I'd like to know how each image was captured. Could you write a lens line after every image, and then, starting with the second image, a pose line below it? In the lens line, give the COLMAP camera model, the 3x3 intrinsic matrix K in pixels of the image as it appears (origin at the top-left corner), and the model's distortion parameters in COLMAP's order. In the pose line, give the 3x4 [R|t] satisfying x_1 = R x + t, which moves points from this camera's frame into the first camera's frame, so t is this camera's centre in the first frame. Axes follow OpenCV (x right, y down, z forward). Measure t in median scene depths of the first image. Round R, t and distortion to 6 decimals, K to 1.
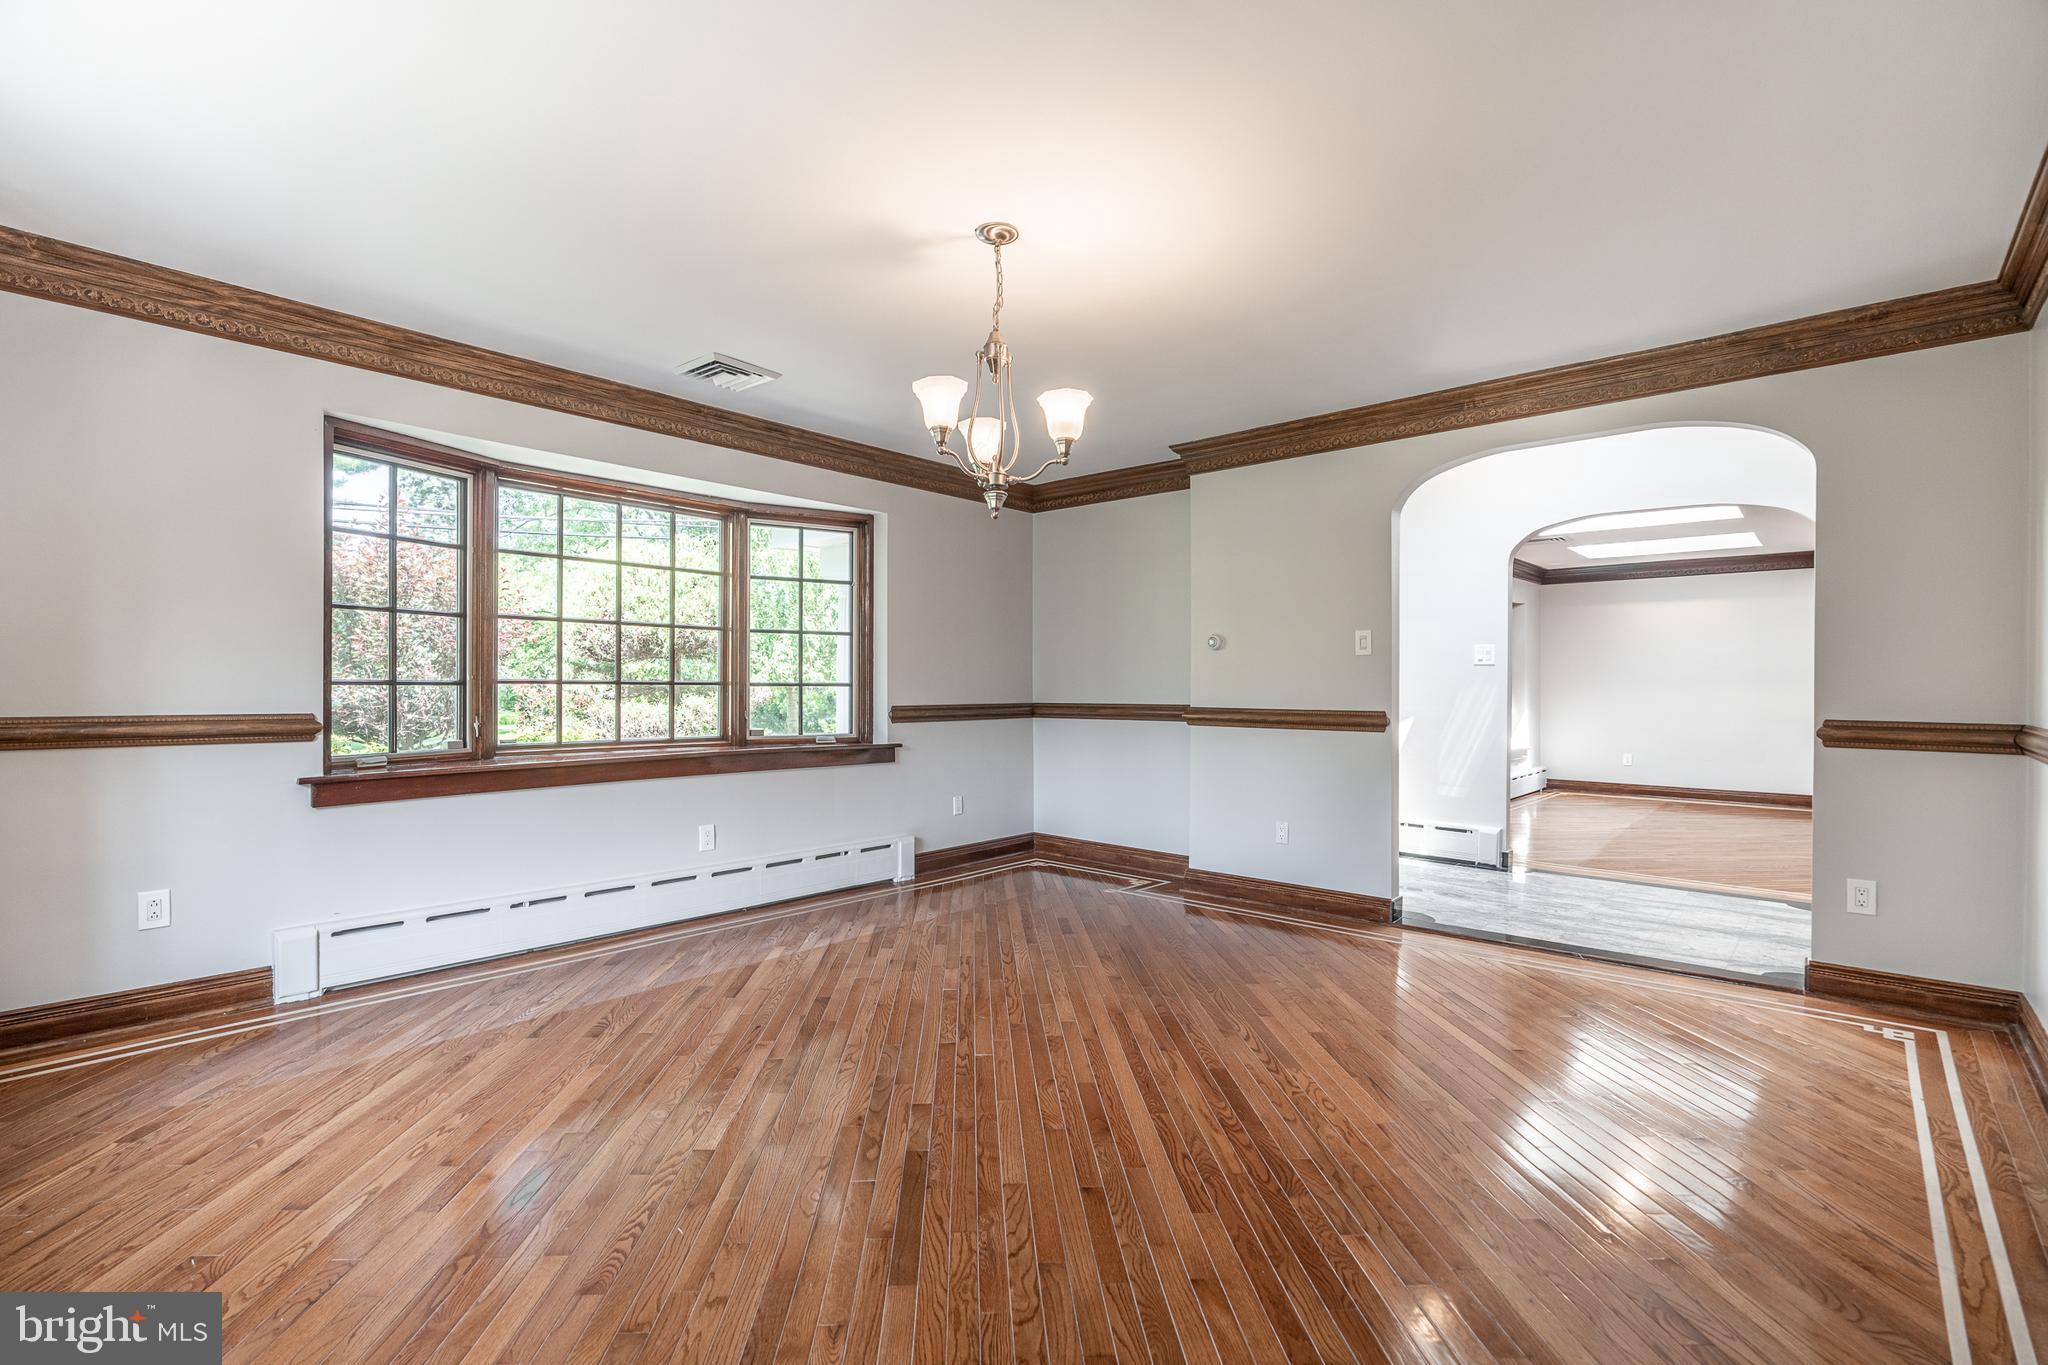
lens RADIAL K [[932.9, 0, 1026.0], [0, 932.9, 693.2], [0, 0, 1]] dist [-0.005191, 0.002688]
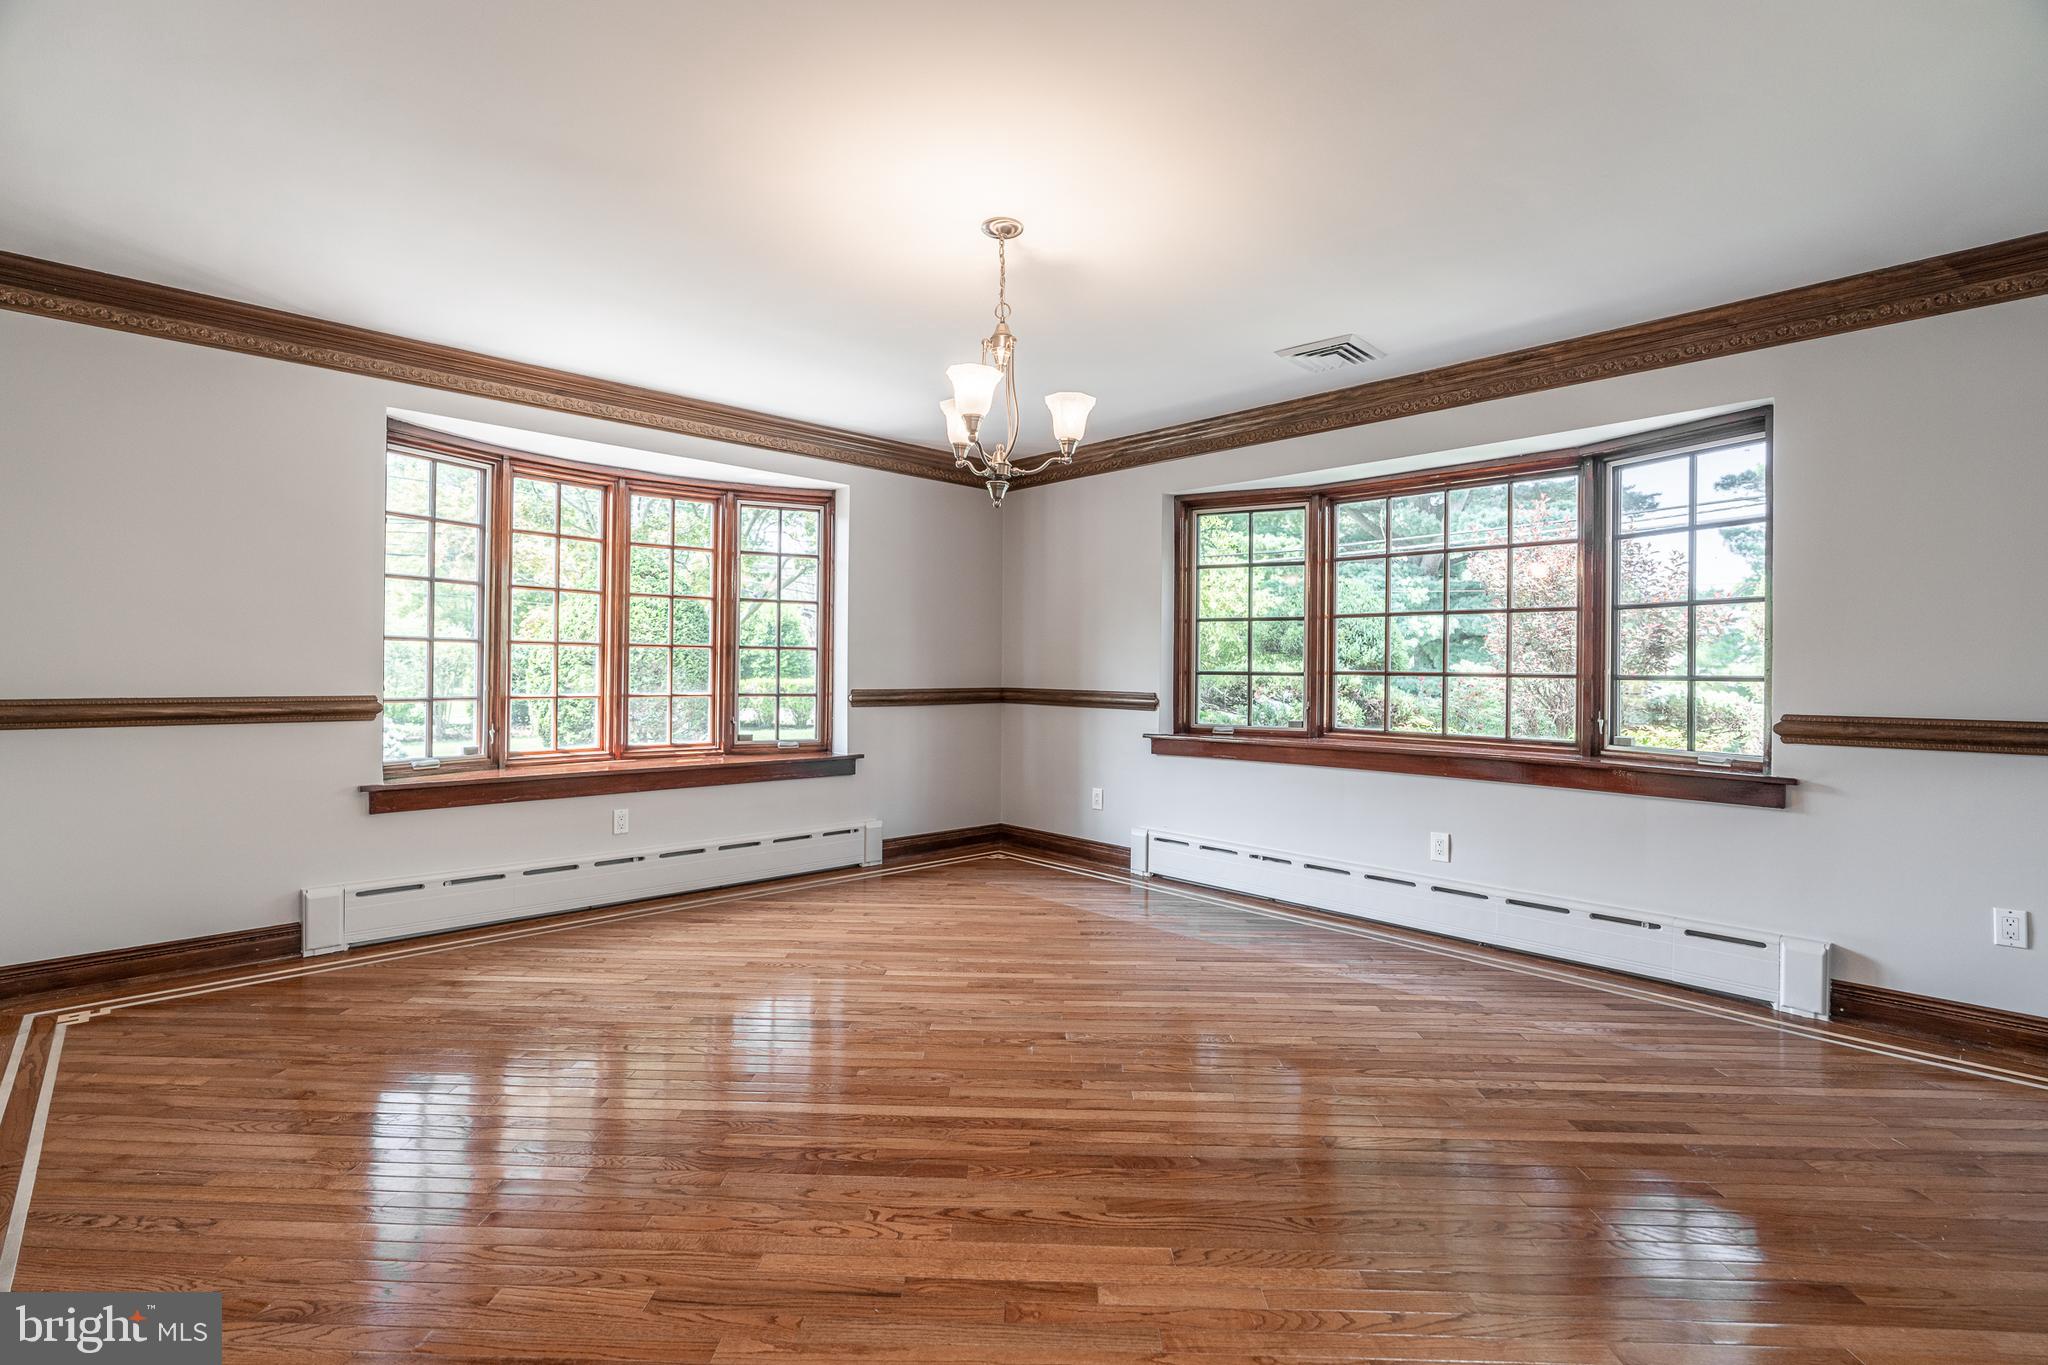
lens RADIAL K [[932.9, 0, 1023.3], [0, 932.9, 663.4], [0, 0, 1]] dist [-0.005191, 0.002688]
pose [[-0.083782, -0.015869, -0.996358, 0.584091], [-0.019111, 0.999715, -0.014316, -0.000639], [0.996301, 0.017842, -0.084061, 0.668720]]
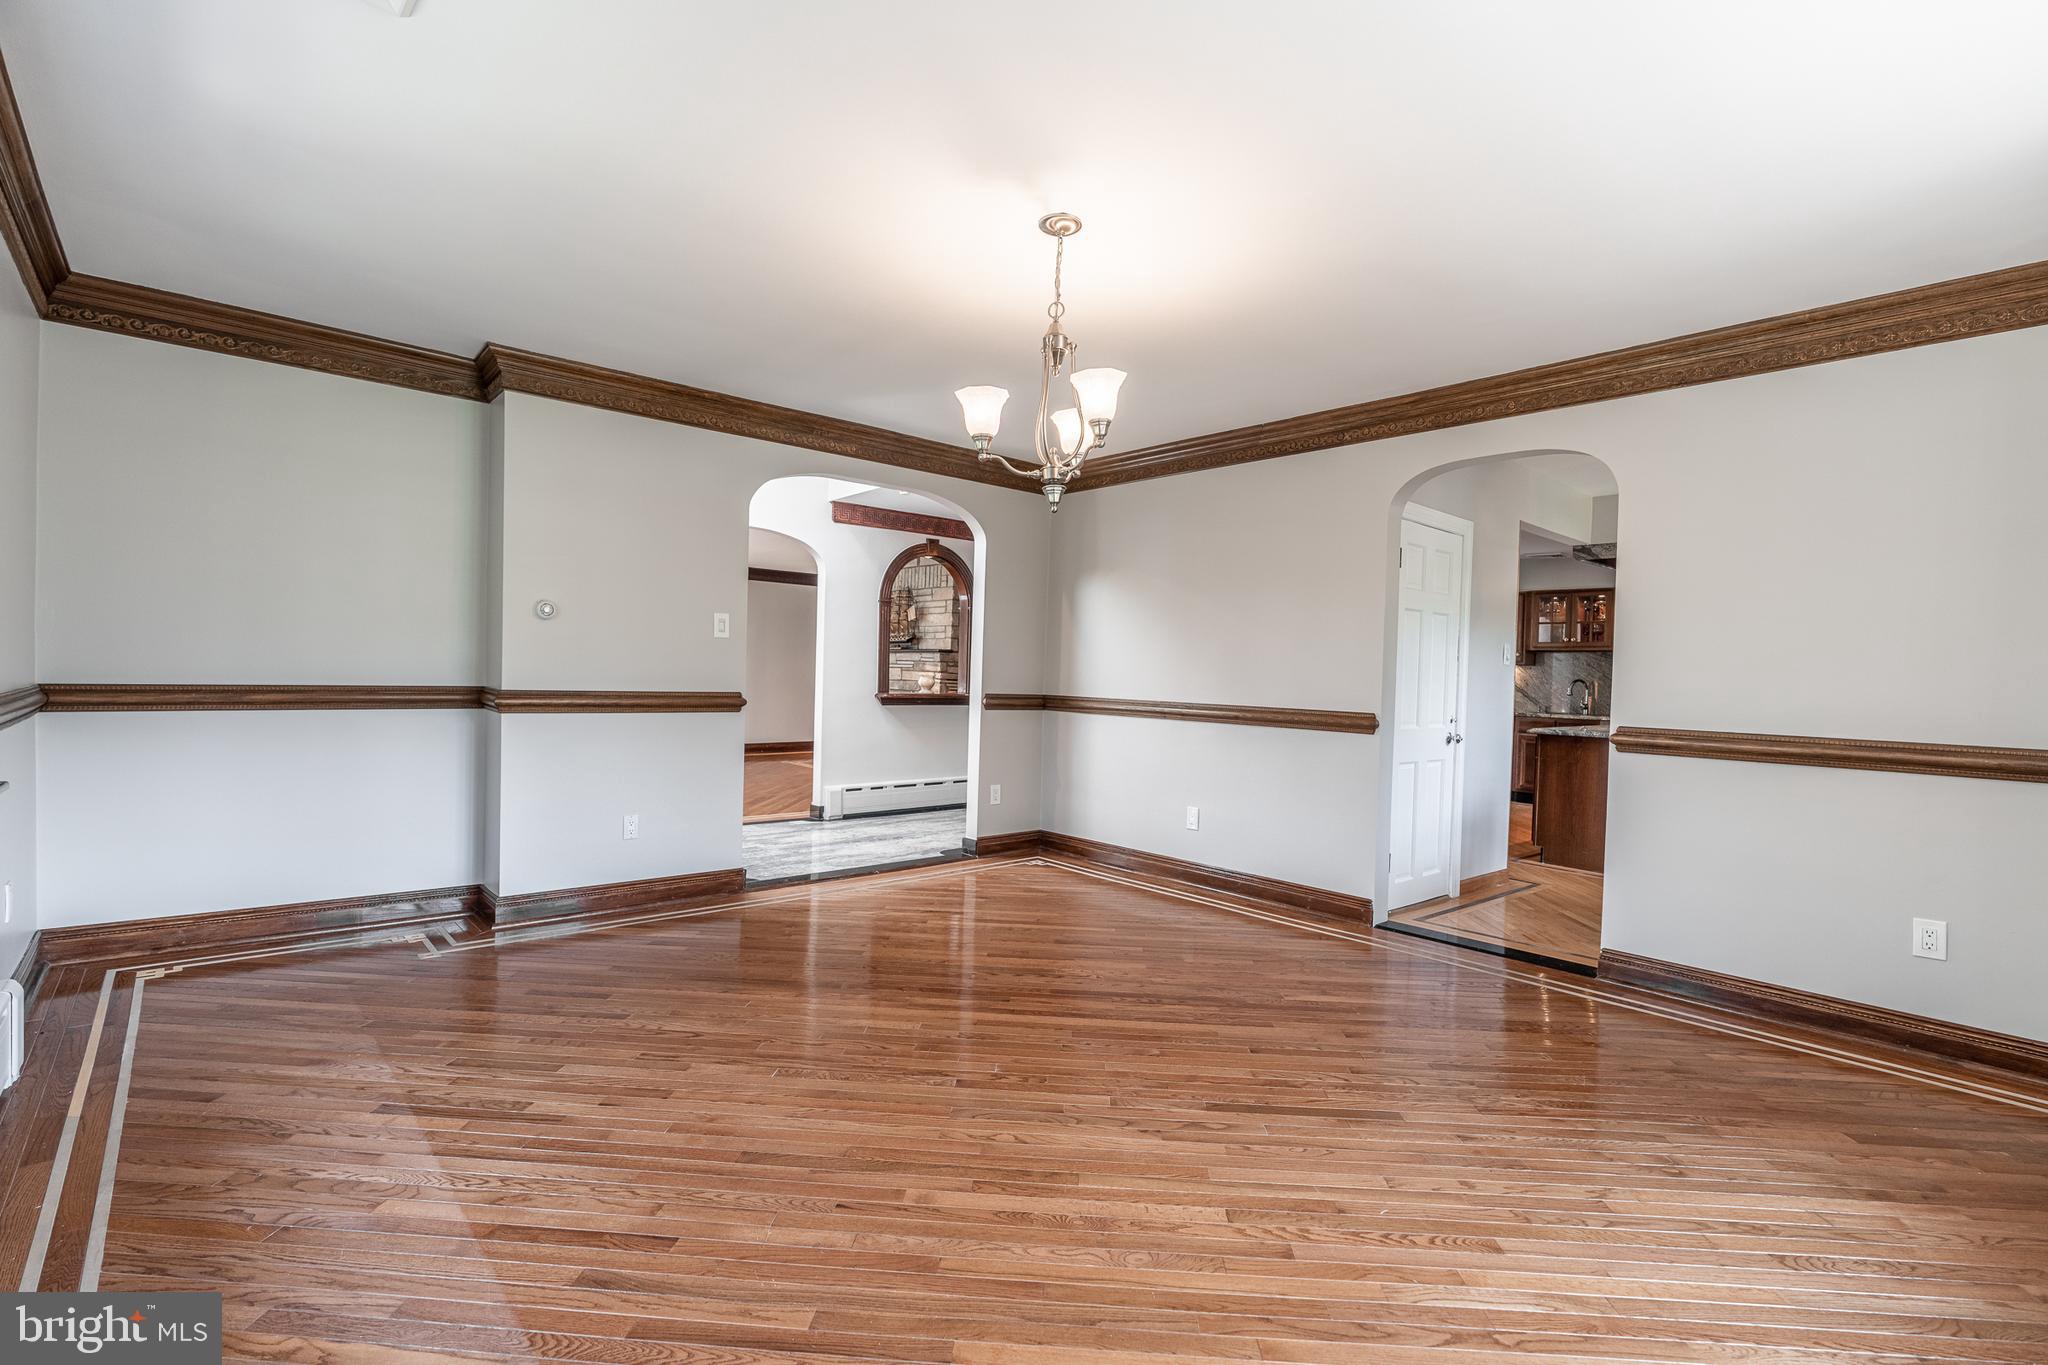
lens RADIAL K [[932.9, 0, 1017.0], [0, 932.9, 686.7], [0, 0, 1]] dist [-0.005191, 0.002688]
pose [[0.125595, -0.013783, 0.991986, -0.615027], [-0.020815, 0.999647, 0.016525, -0.010587], [-0.991863, -0.022723, 0.125264, 0.545480]]
